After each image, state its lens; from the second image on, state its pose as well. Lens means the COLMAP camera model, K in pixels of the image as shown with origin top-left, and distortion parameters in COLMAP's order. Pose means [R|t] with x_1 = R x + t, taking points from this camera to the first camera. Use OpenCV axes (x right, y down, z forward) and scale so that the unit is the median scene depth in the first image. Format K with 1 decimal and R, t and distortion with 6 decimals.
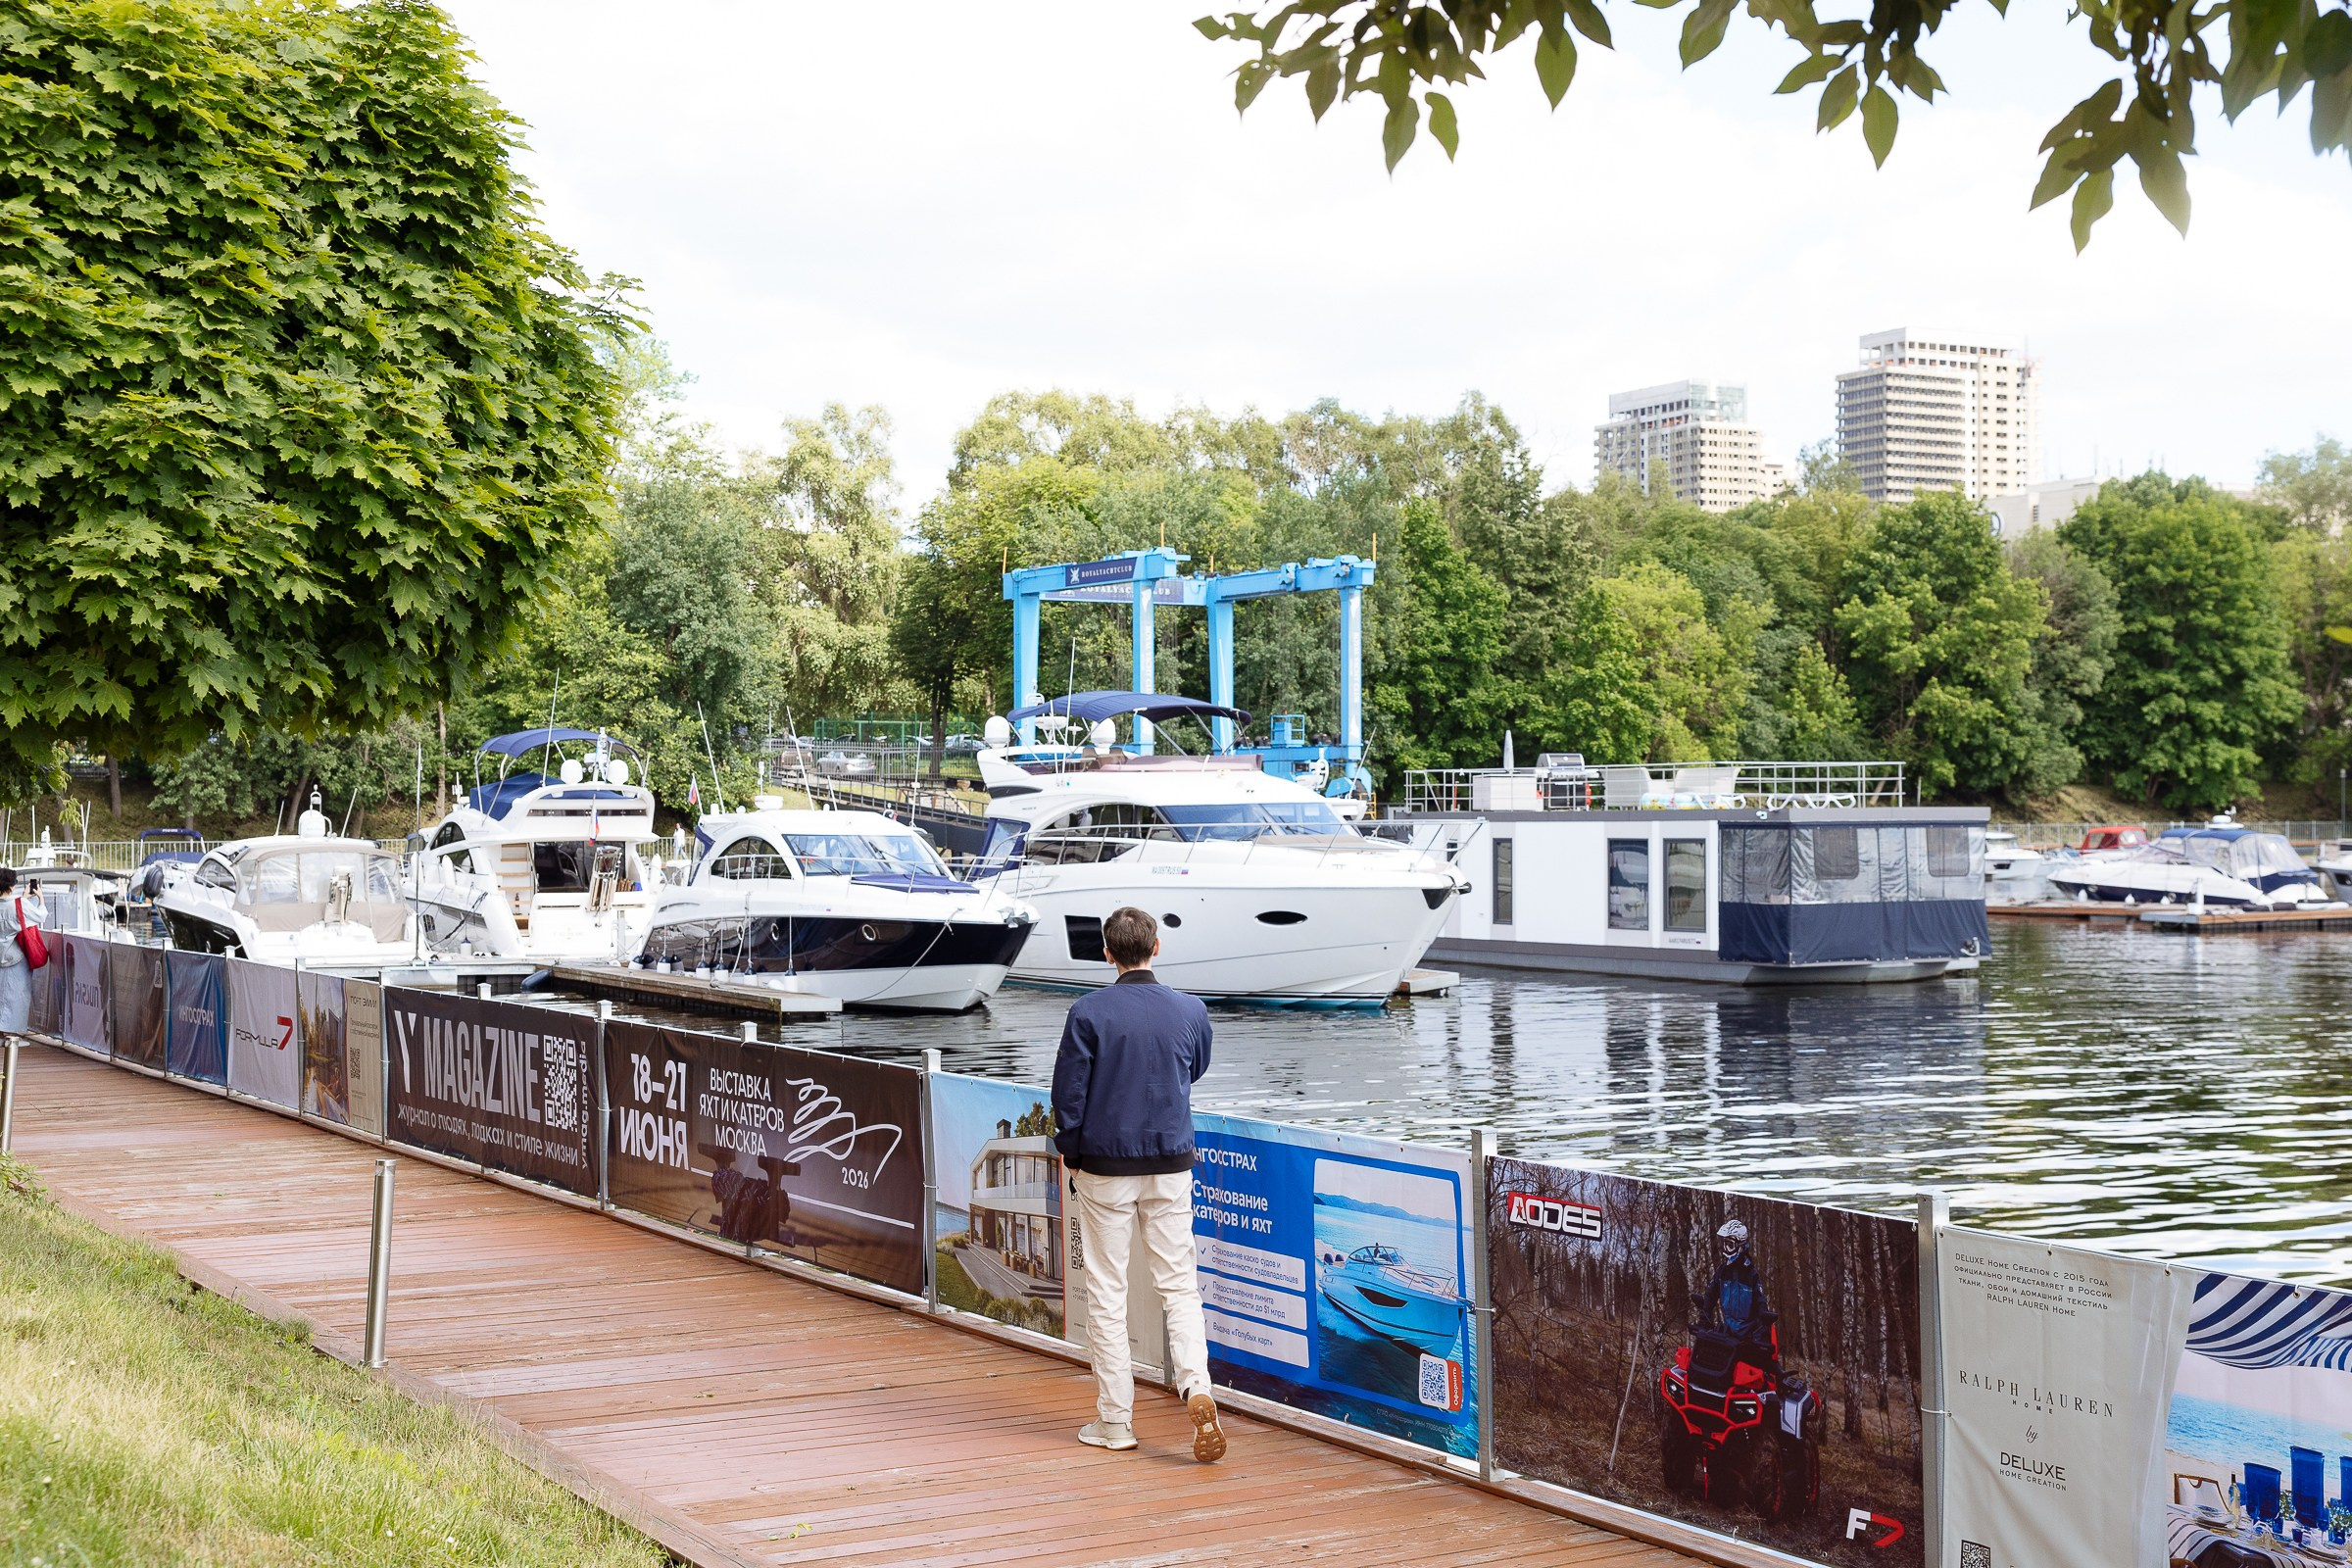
lens RADIAL K [[3096.4, 0, 1176.0], [0, 3096.4, 784.0], [0, 0, 1]] dist [-0.010759, -0.009484]
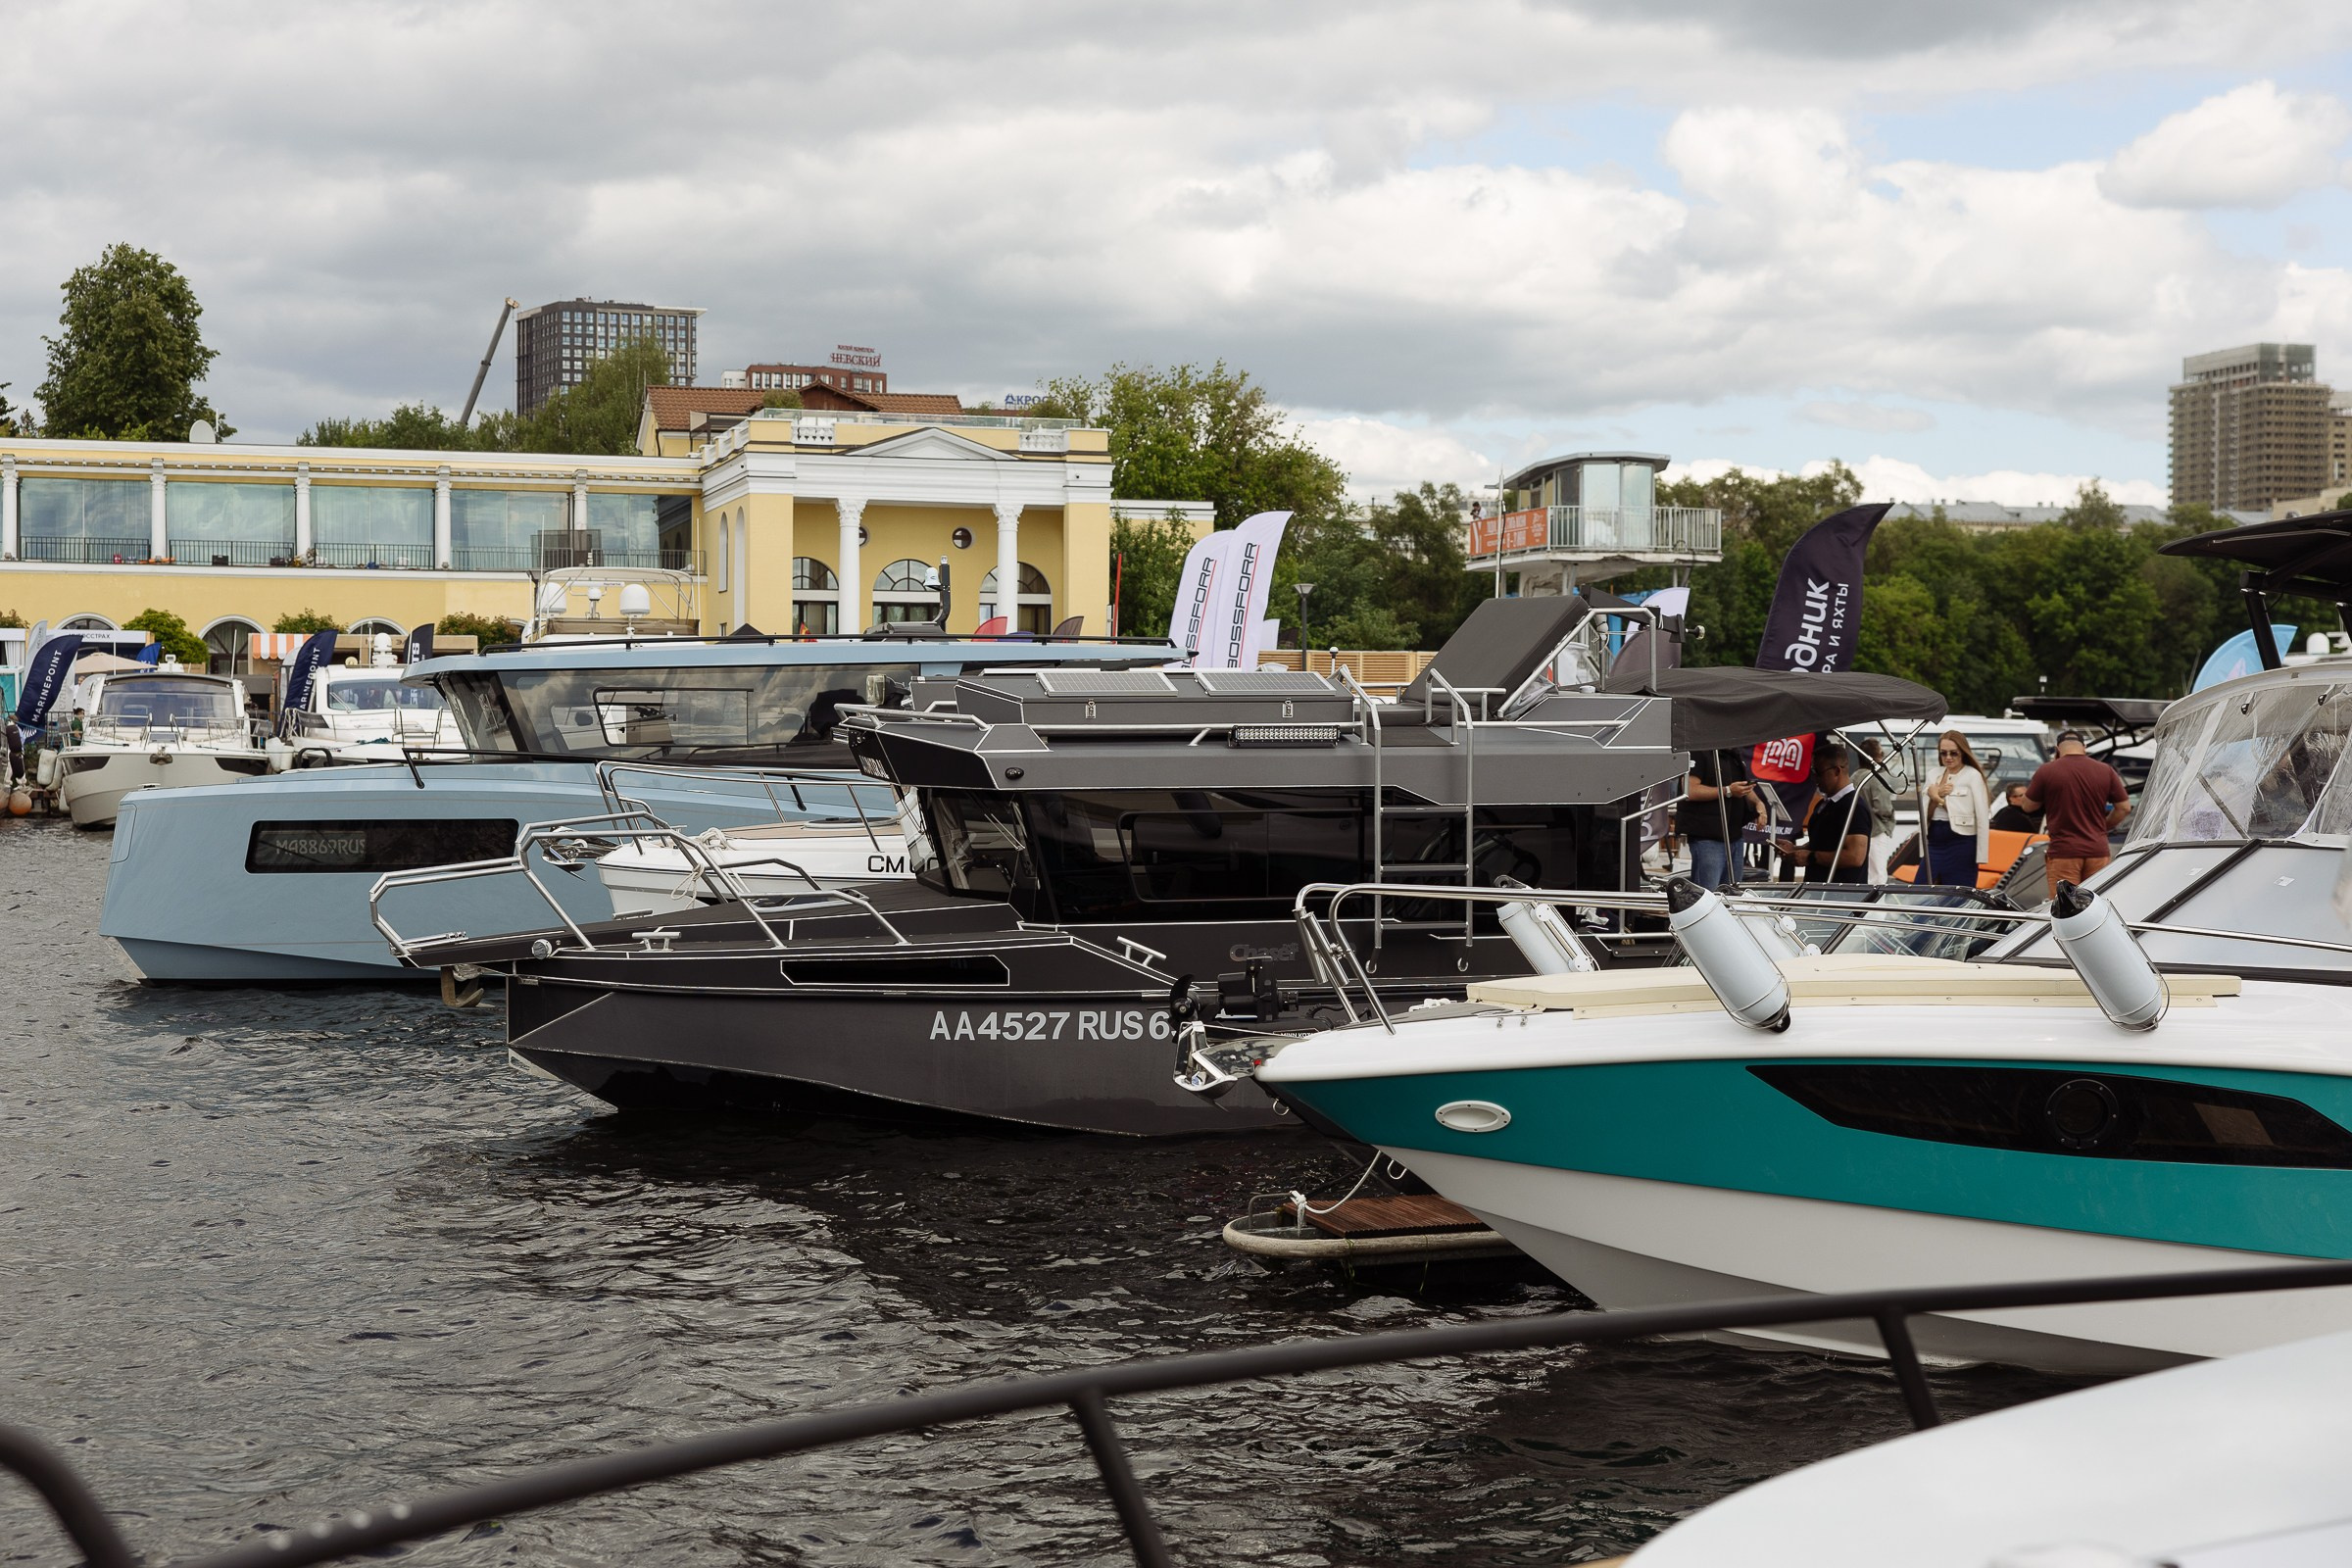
lens RADIAL K [[3161.5, 0, 1176.0], [0, 3161.5, 784.0], [0, 0, 1]] dist [0.014492, 0.023021]
pose [[0.977397, 0.009277, -0.211210, 0.127810], [-0.004548, 0.999728, 0.022867, 0.004168], [0.211364, -0.021390, 0.977173, -0.759822]]
